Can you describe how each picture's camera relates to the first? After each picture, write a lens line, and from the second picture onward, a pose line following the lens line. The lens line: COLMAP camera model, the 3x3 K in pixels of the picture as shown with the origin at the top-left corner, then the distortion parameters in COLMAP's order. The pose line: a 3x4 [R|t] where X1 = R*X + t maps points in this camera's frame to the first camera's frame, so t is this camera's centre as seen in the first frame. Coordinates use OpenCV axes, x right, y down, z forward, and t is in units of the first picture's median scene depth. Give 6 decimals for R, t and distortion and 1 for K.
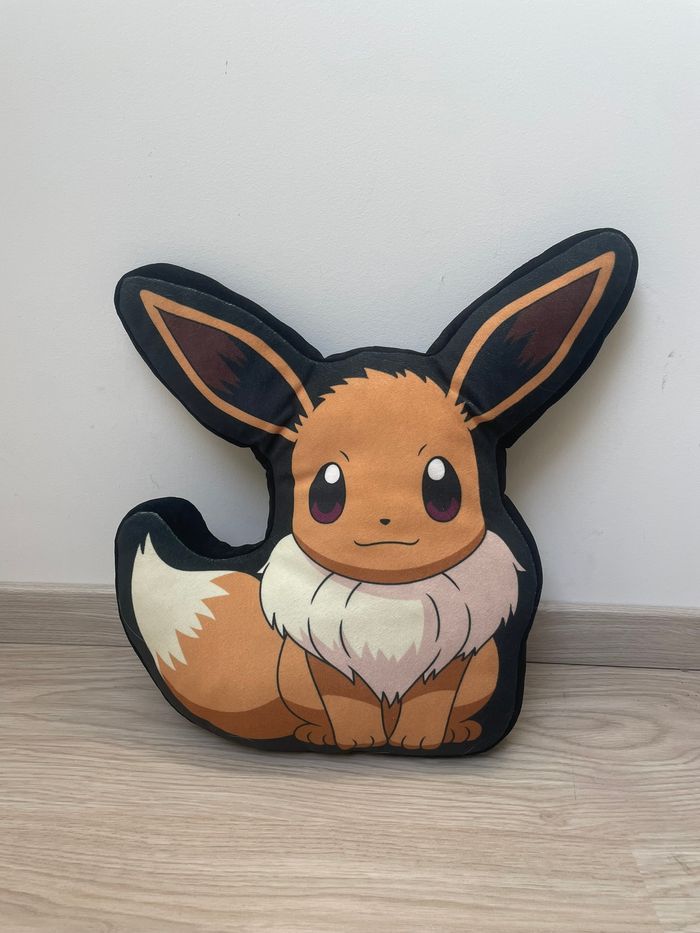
lens RADIAL K [[708.6, 0, 352.7], [0, 708.6, 470.2], [0, 0, 1]] dist [0.043173, -0.085760]
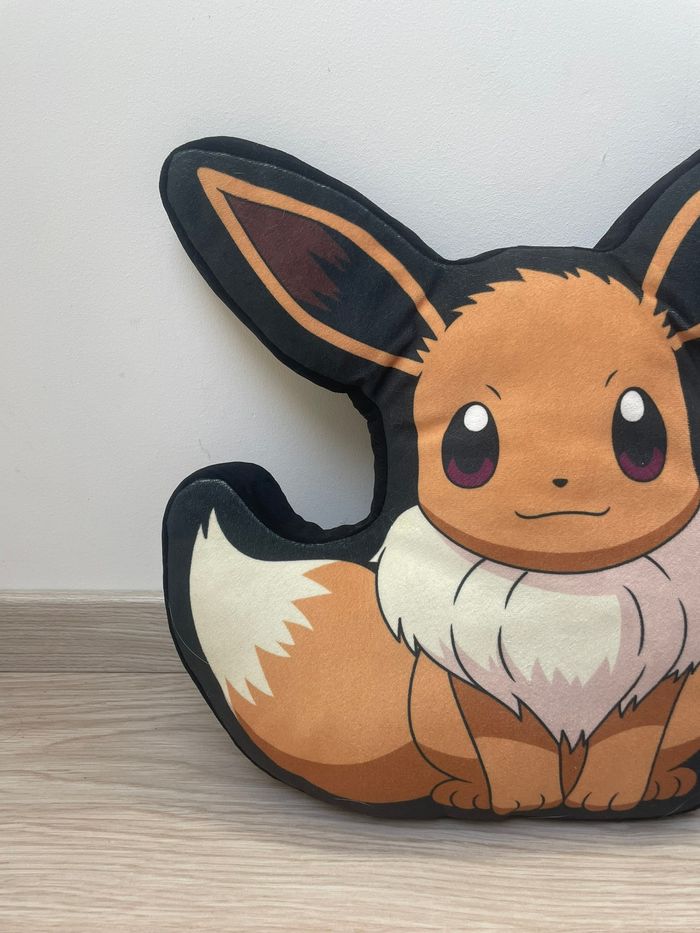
lens RADIAL K [[708.6, 0, 341.1], [0, 708.6, 466.7], [0, 0, 1]] dist [0.043173, -0.085760]
pose [[0.999714, -0.018722, 0.014866, -0.175204], [0.019242, 0.999181, -0.035603, 0.076551], [-0.014187, 0.035879, 0.999255, 0.302269]]
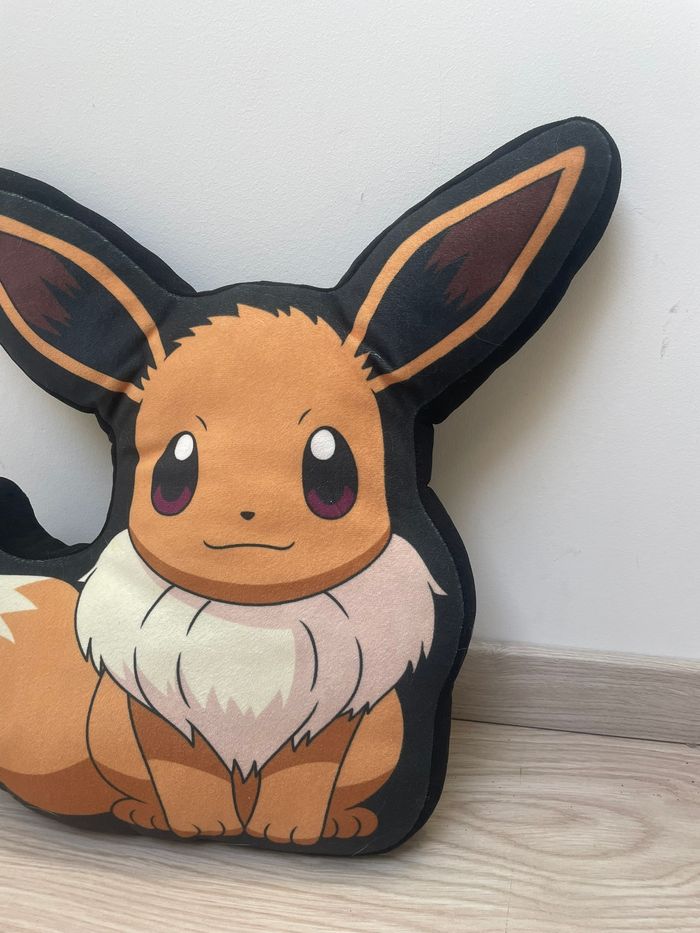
lens RADIAL K [[708.6, 0, 369.9], [0, 708.6, 468.1], [0, 0, 1]] dist [0.043173, -0.085760]
pose [[0.998003, 0.039392, -0.049375, 0.197087], [-0.041685, 0.998058, -0.046291, 0.052355], [0.047456, 0.048257, 0.997707, 0.291603]]
